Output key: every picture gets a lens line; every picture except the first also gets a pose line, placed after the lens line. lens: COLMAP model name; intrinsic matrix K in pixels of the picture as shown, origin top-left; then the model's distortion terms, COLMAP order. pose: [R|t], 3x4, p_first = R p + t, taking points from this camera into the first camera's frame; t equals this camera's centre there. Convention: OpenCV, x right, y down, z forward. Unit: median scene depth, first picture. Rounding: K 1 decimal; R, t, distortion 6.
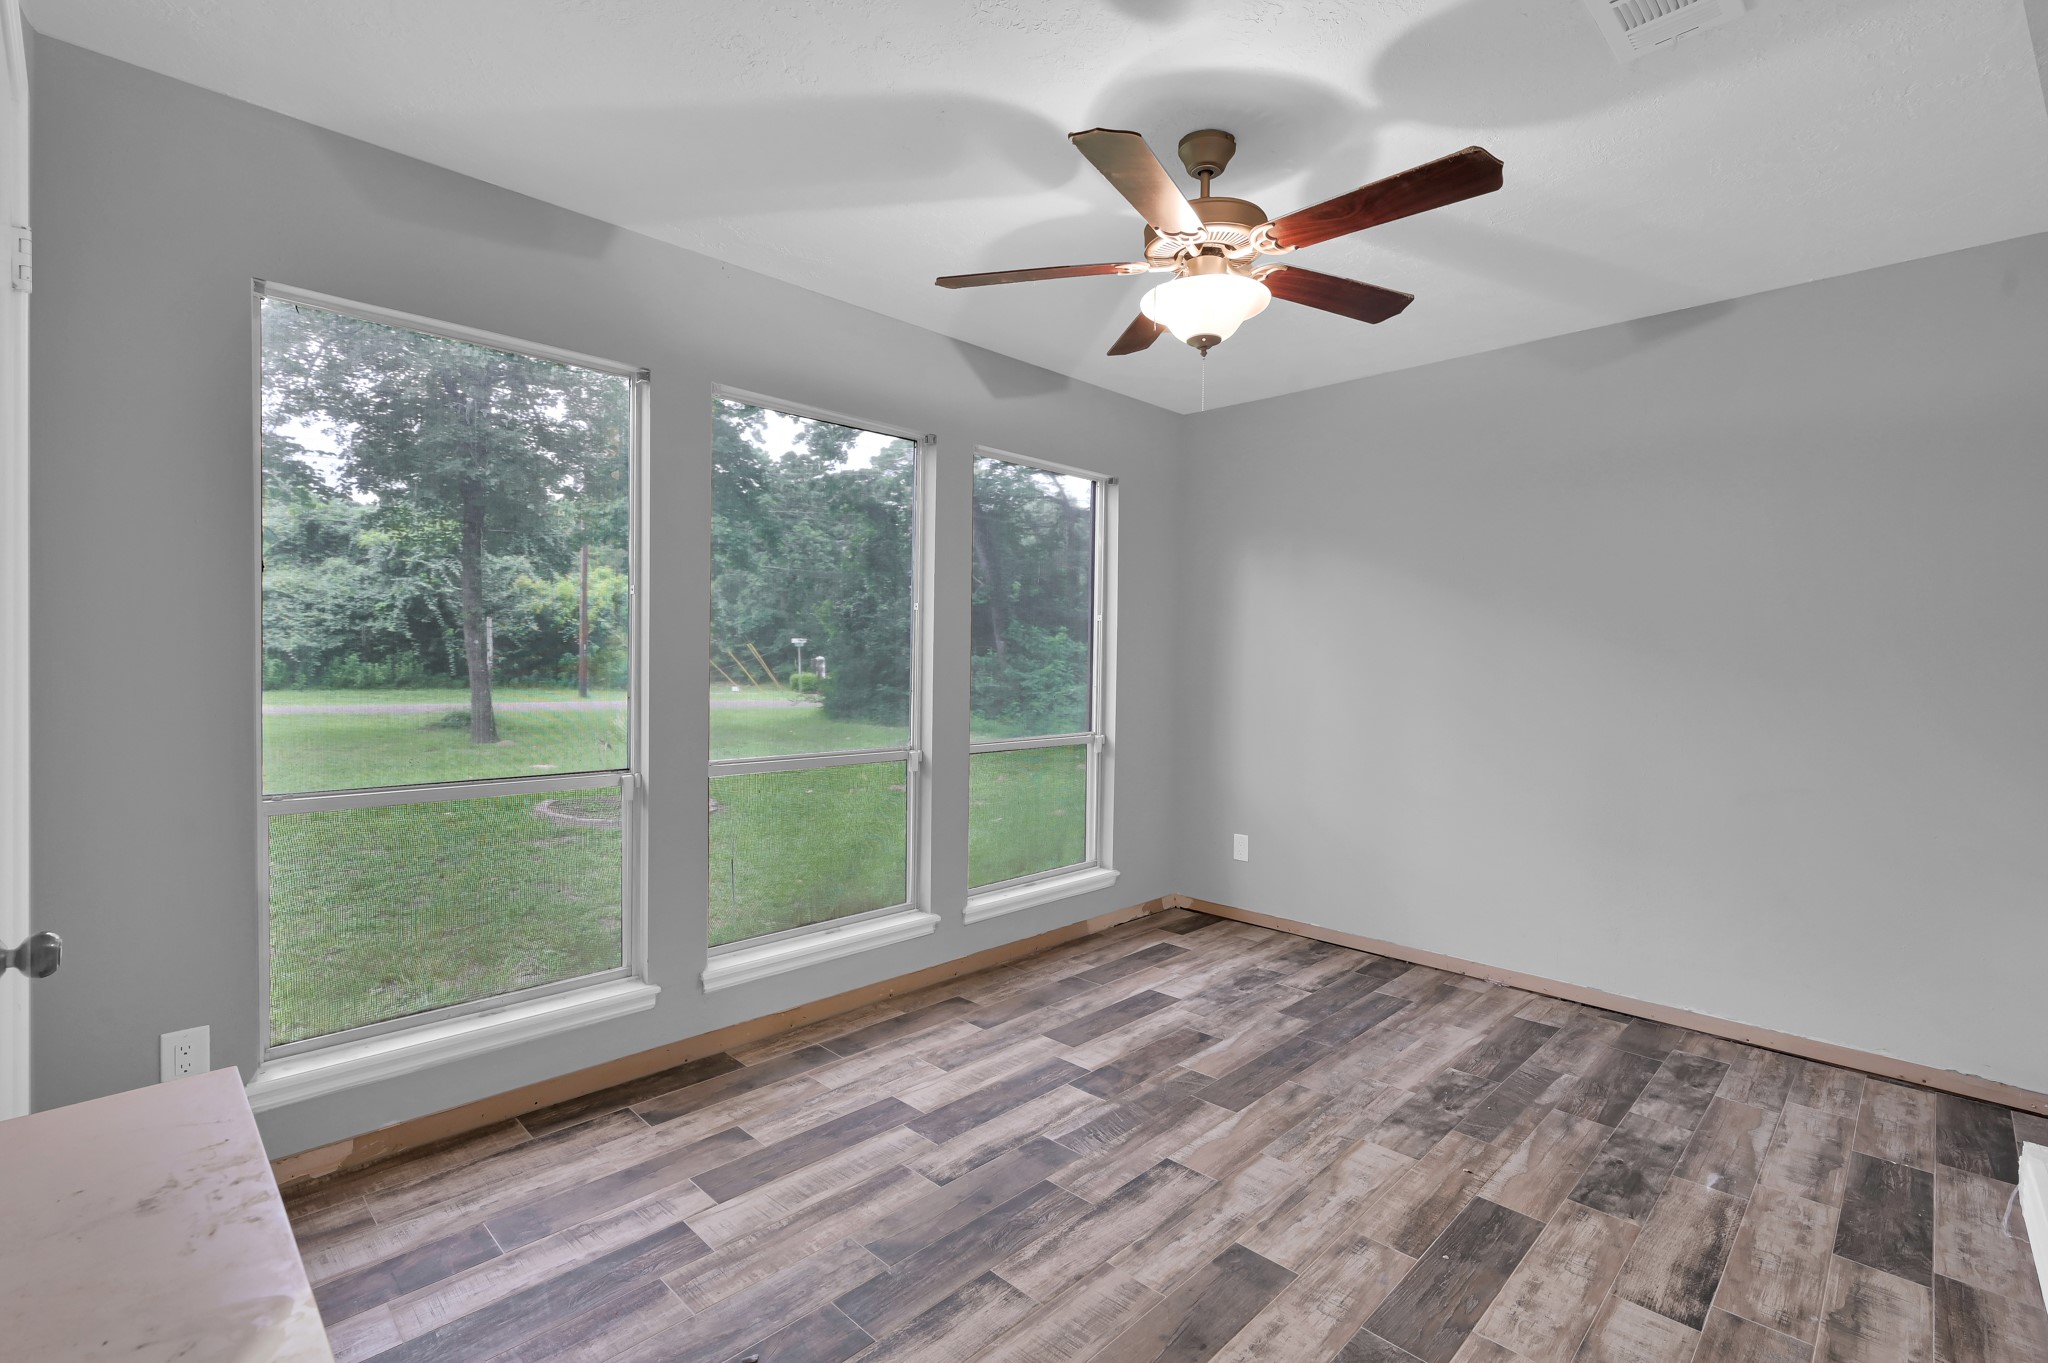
lens RADIAL K [[955.6, 0, 1030.1], [0, 955.6, 681.9], [0, 0, 1]] dist [0.002164, -0.000685]
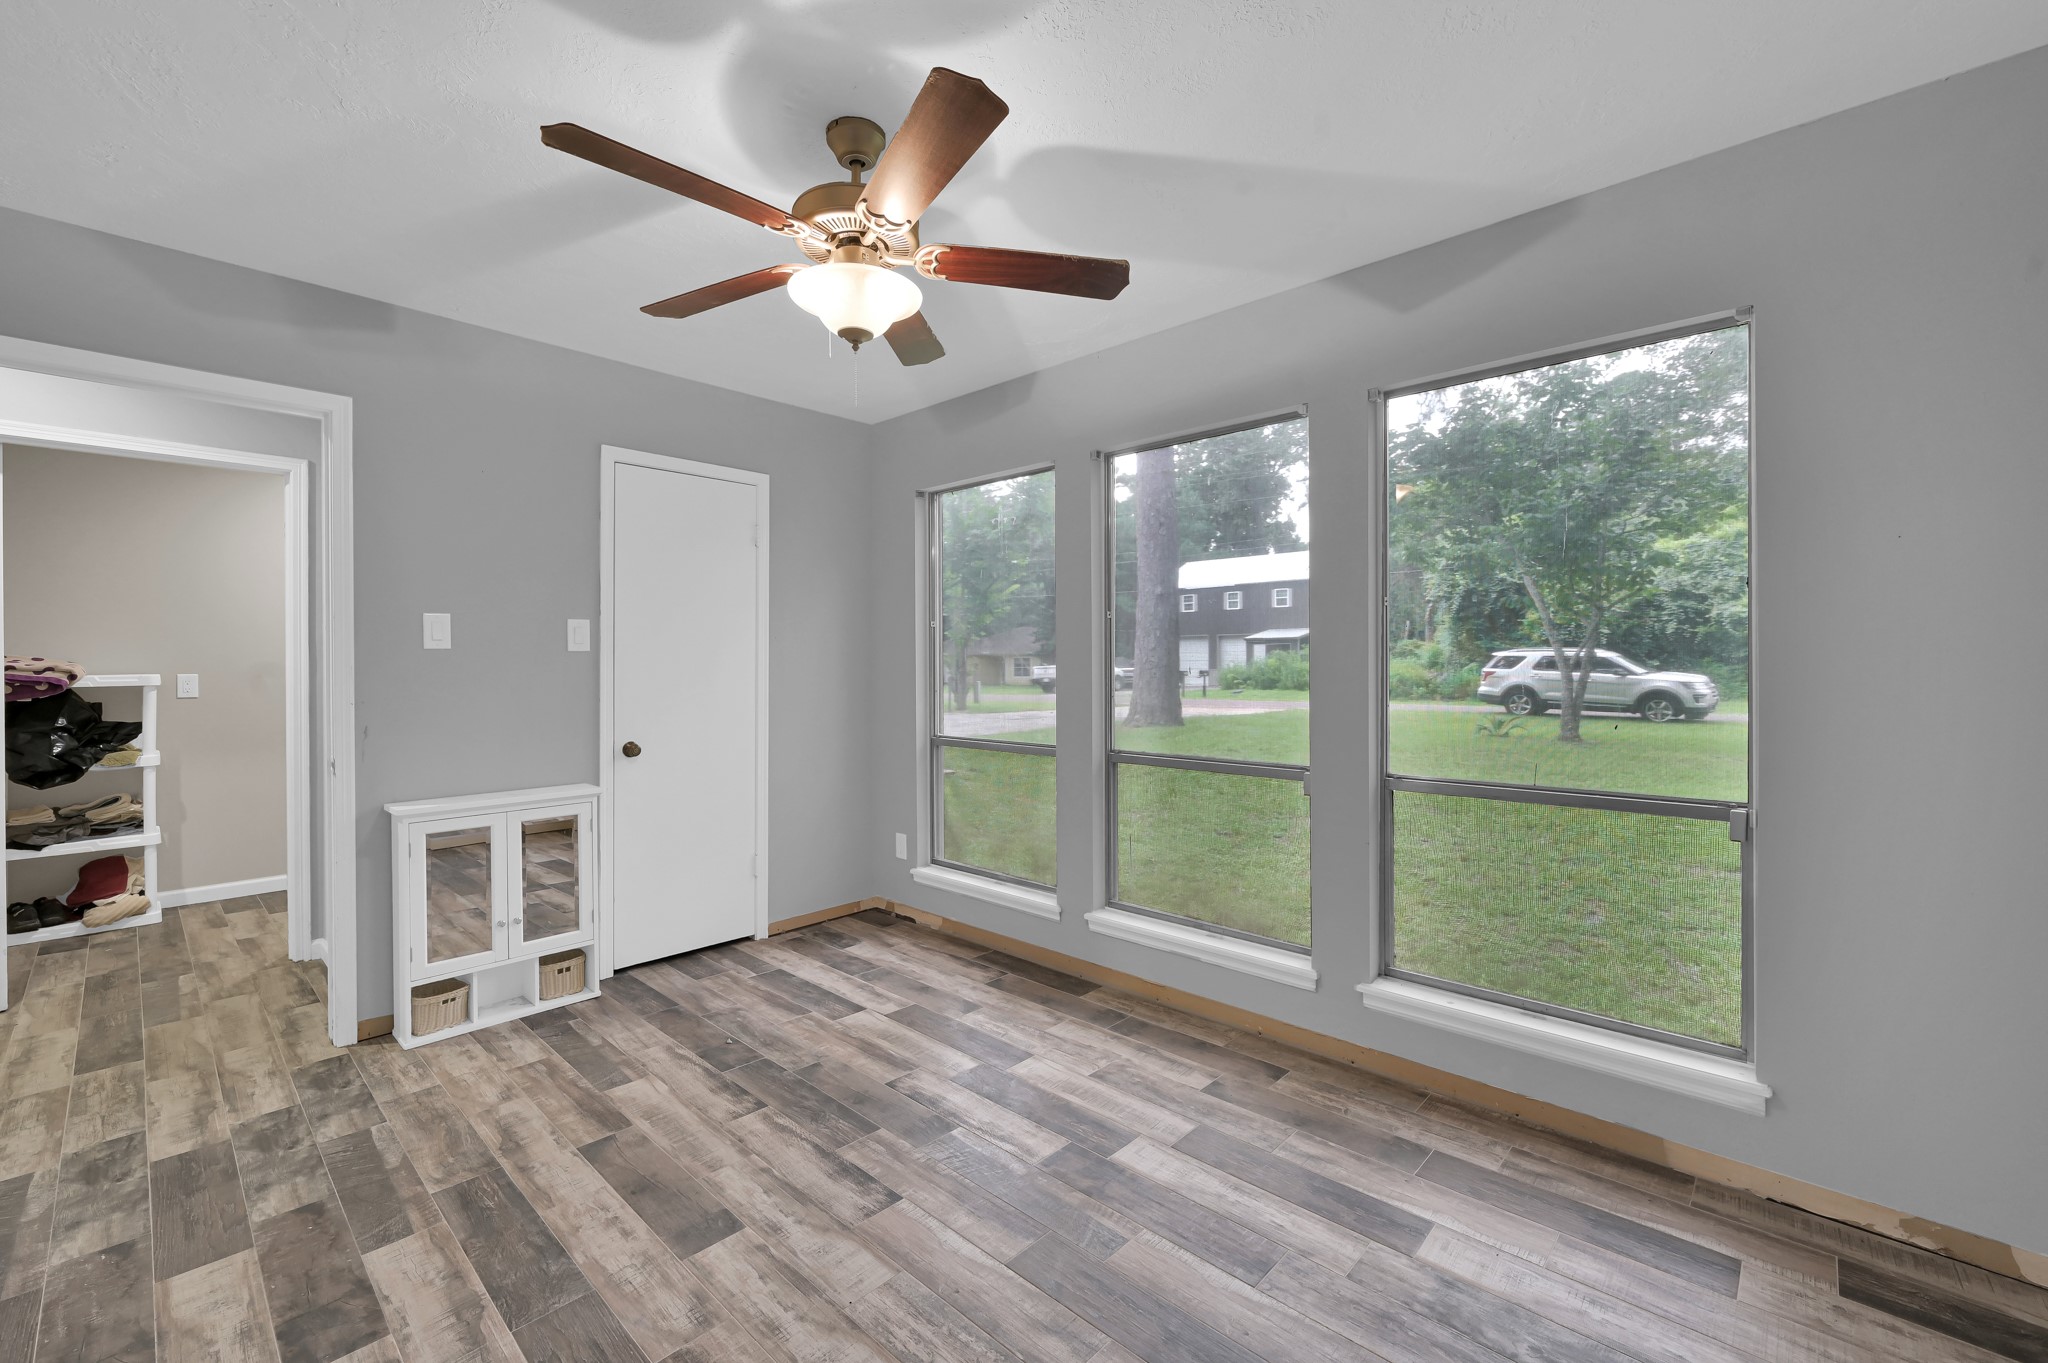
lens RADIAL K [[876.9, 0, 1031.6], [0, 876.9, 669.8], [0, 0, 1]] dist [-0.002679, 0.000152]
pose [[-0.008709, -0.003336, -0.999957, 0.927095], [-0.021919, 0.999755, -0.003145, -0.017008], [0.999722, 0.021891, -0.008780, 1.039348]]
